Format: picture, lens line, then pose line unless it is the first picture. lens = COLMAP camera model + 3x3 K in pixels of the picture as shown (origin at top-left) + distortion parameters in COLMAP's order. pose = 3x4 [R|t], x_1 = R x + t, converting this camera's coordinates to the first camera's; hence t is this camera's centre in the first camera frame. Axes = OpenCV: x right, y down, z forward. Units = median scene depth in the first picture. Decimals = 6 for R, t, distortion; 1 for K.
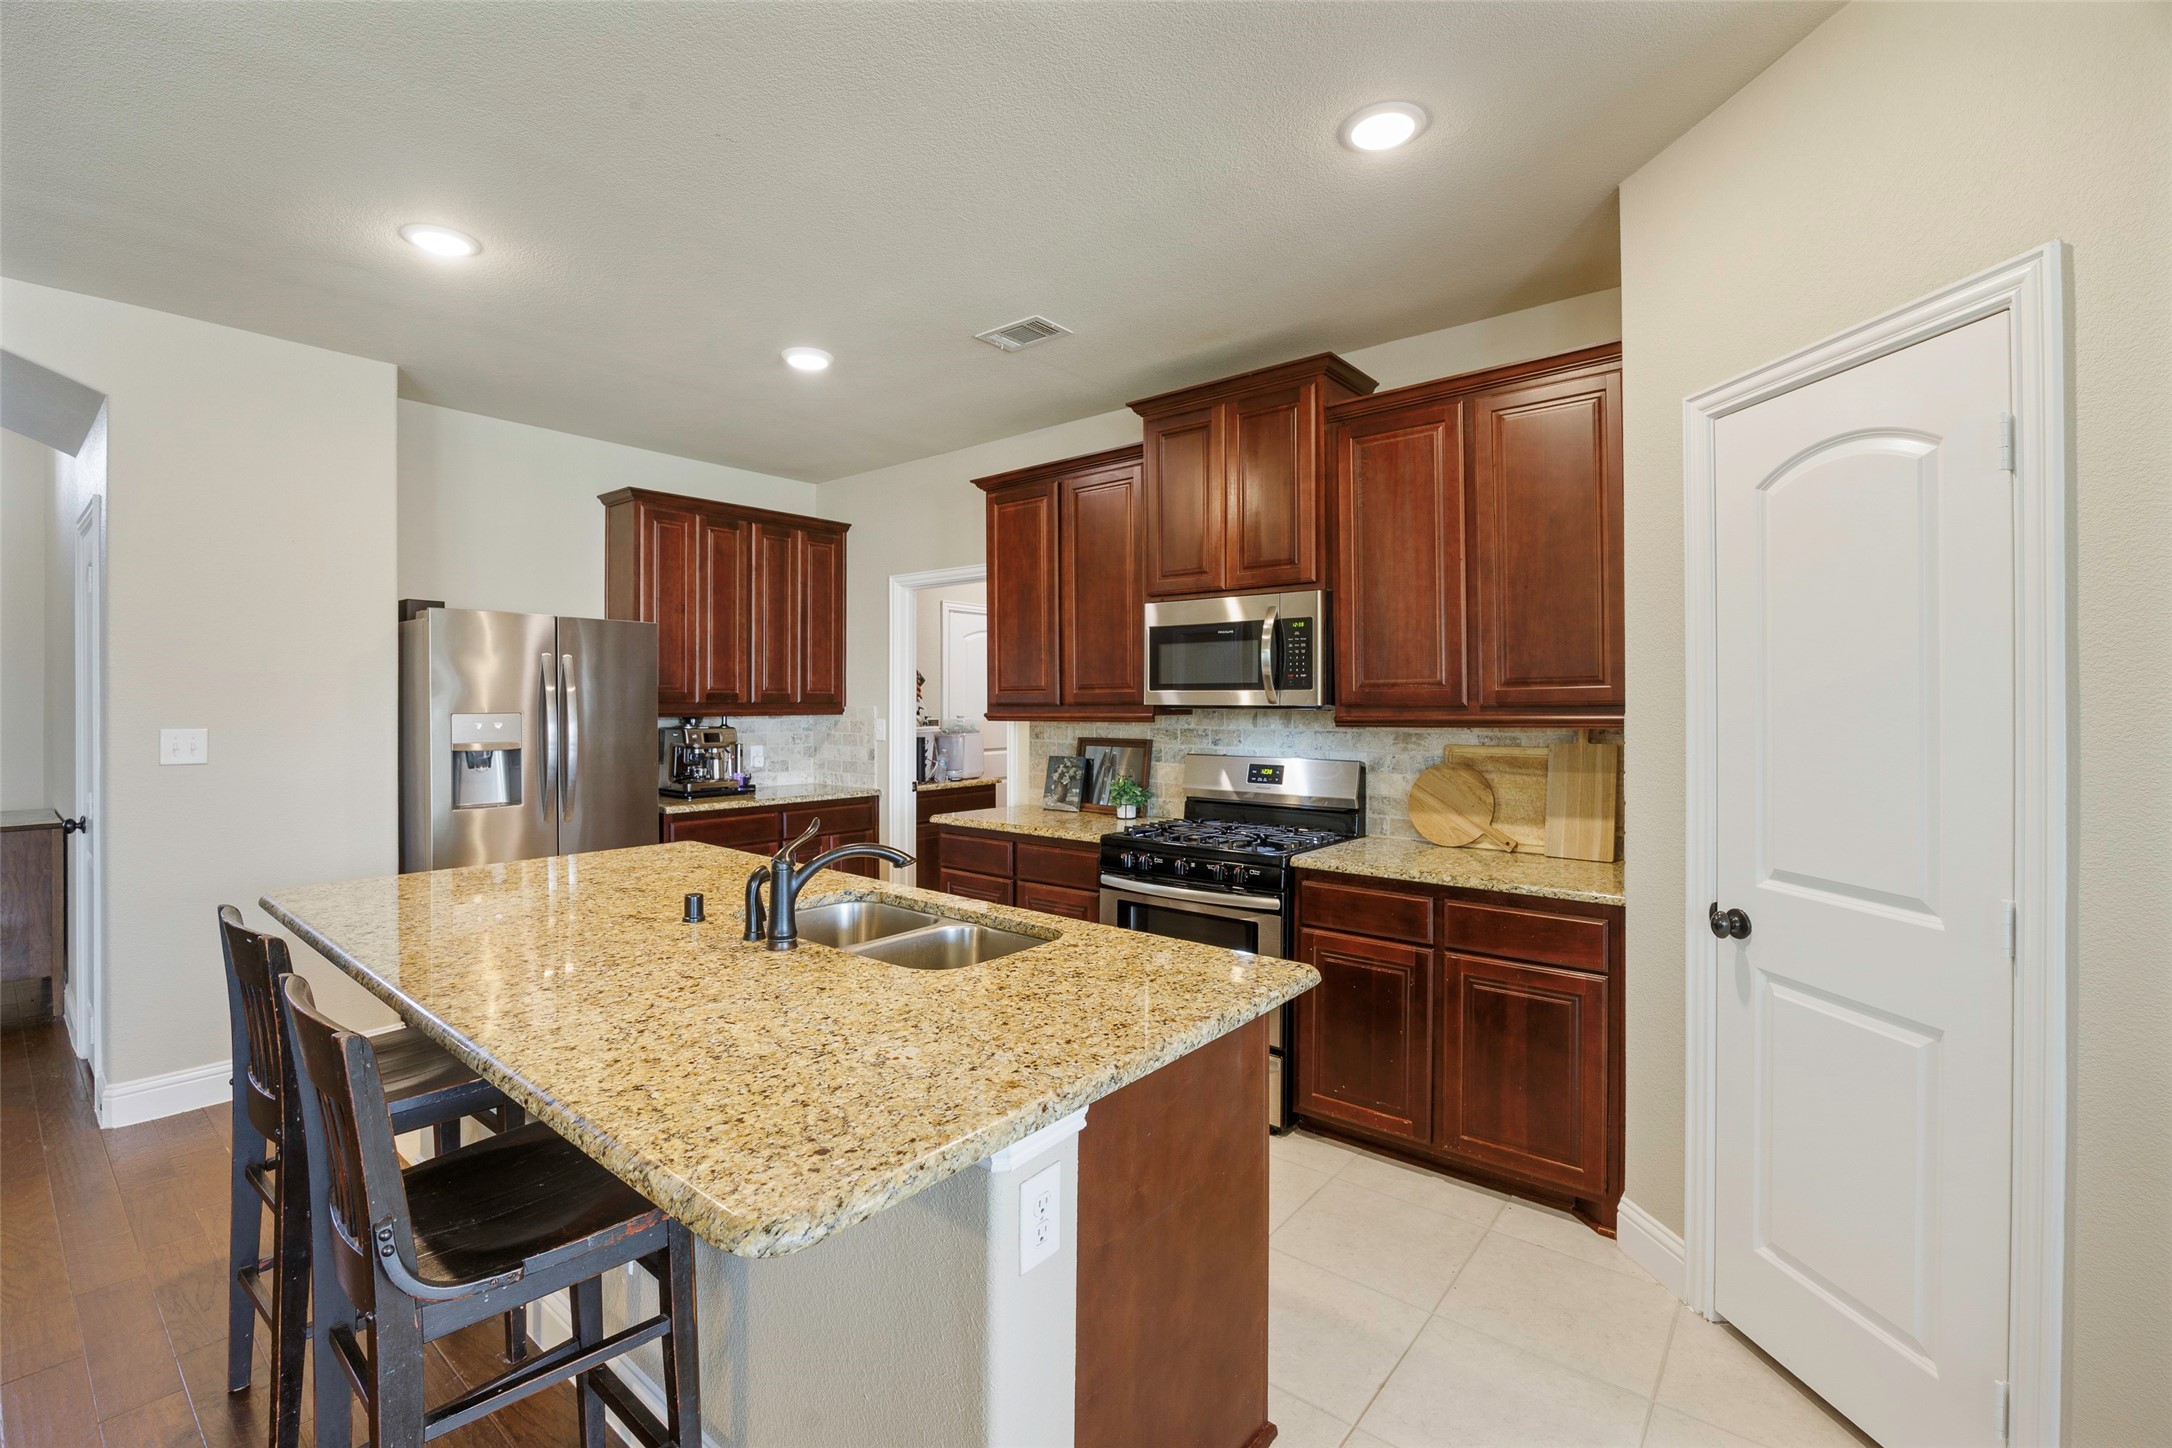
lens RADIAL K [[941.0, 0, 1080.0], [0, 941.0, 706.0], [0, 0, 1]] dist [-0.012252, 0.000504]
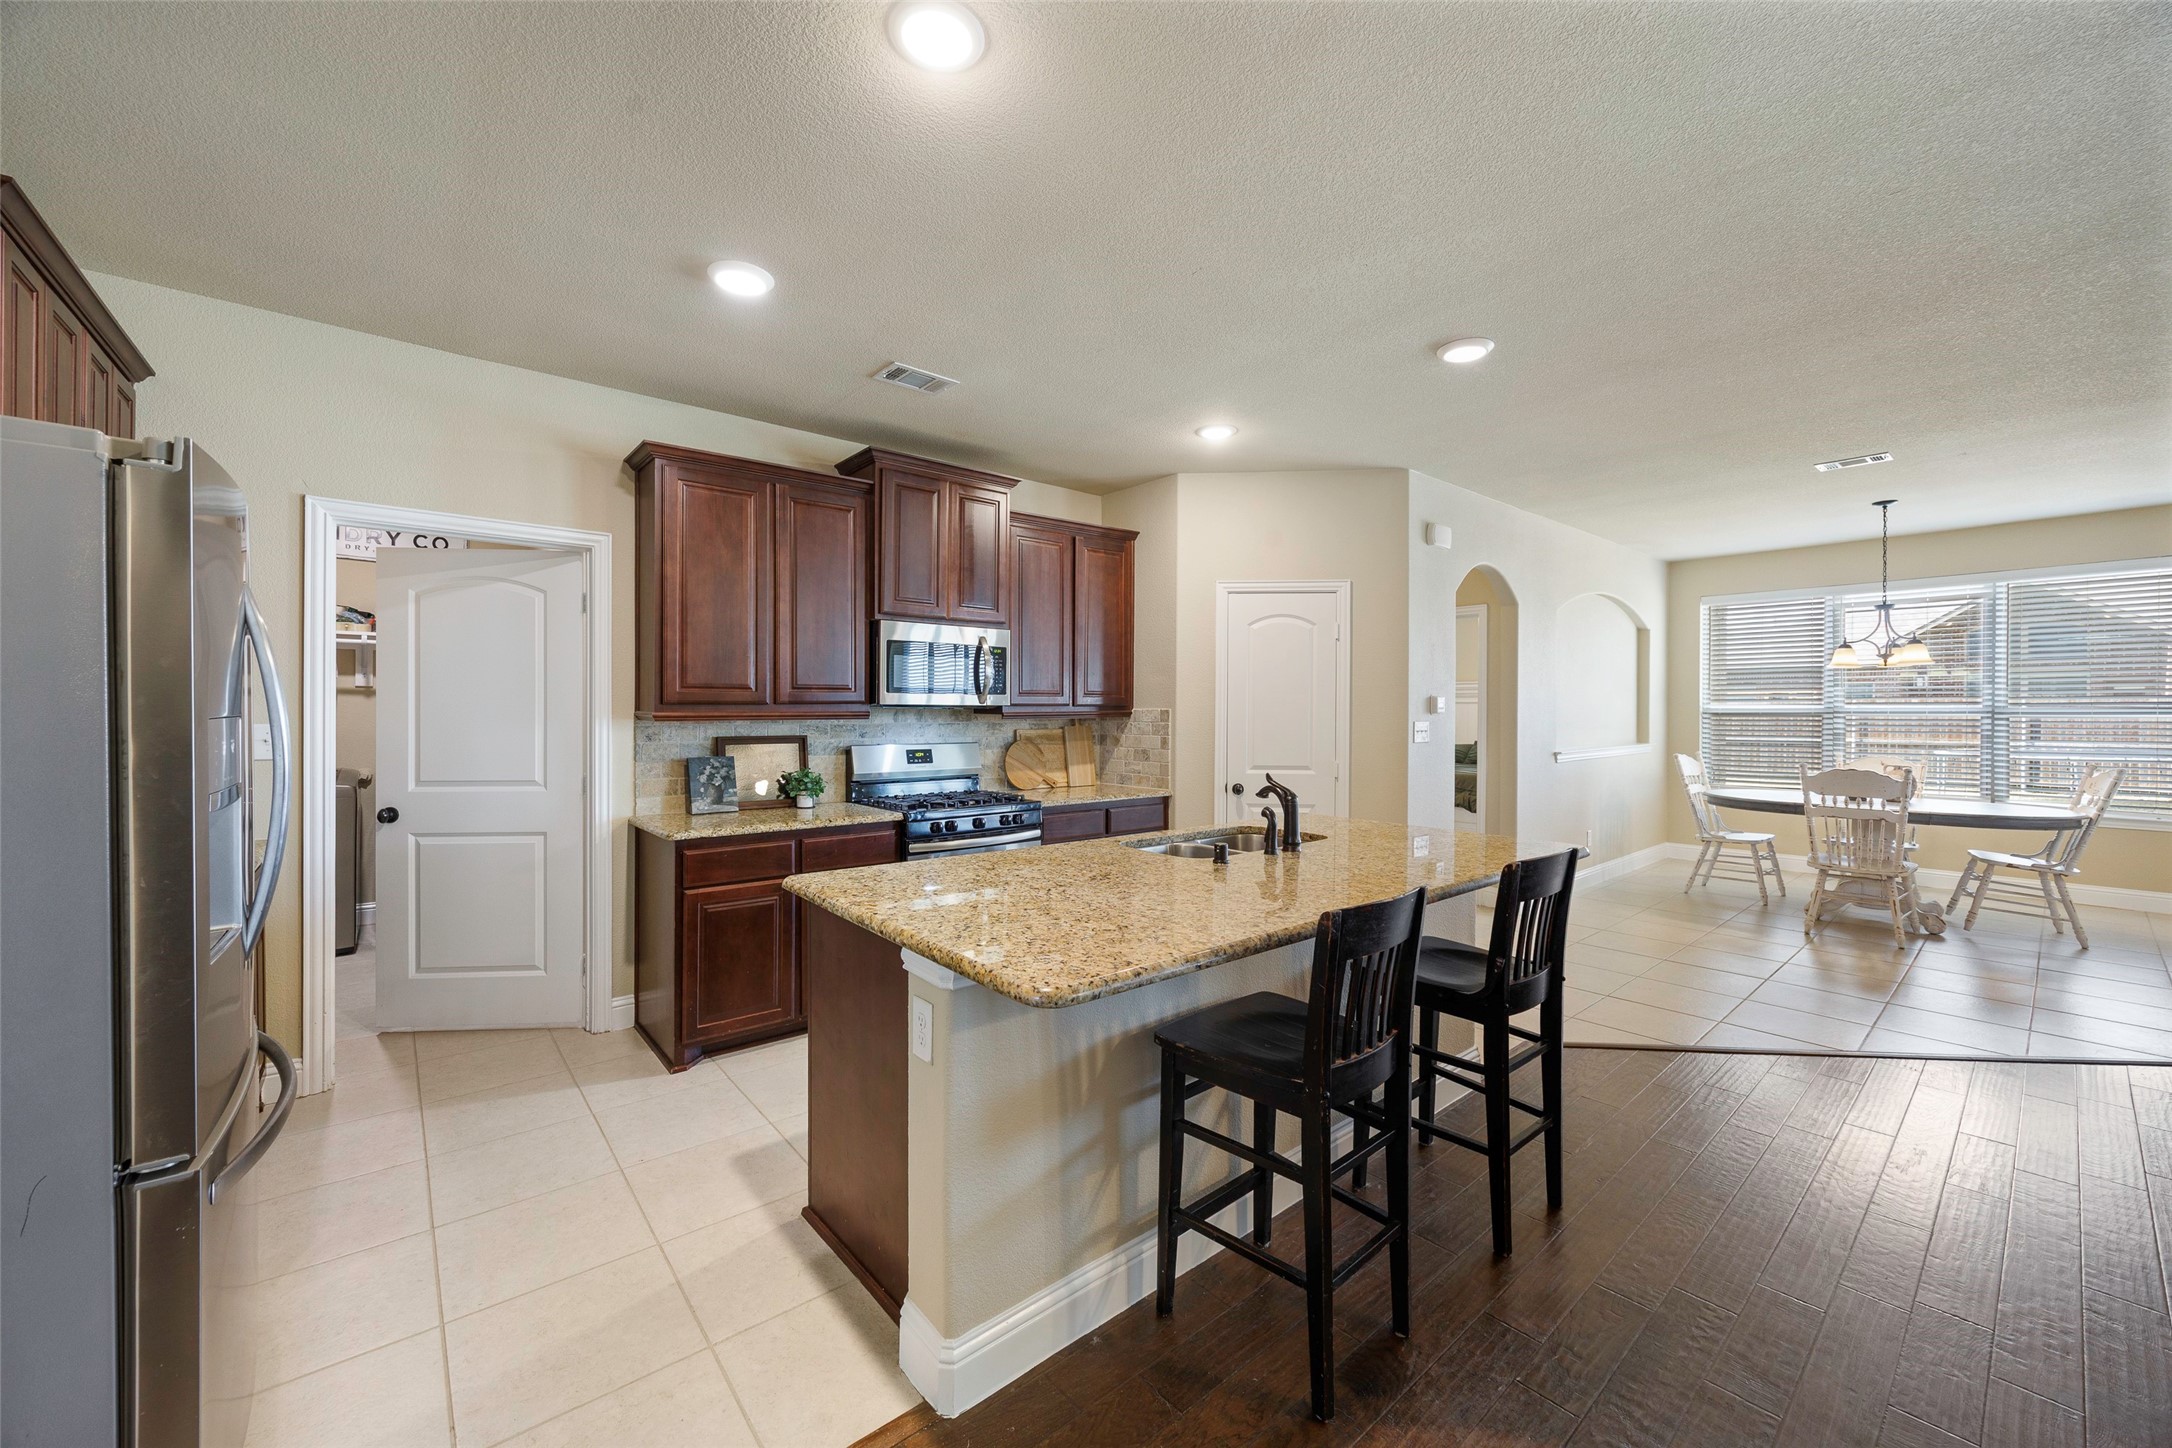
lens RADIAL K [[830.4, 0, 1077.2], [0, 830.4, 715.5], [0, 0, 1]] dist [-0.002440, -0.000296]
pose [[0.187219, -0.009217, 0.982275, -1.080383], [-0.002084, 0.999950, 0.009780, 0.002624], [-0.982316, -0.003878, 0.187190, 0.652505]]
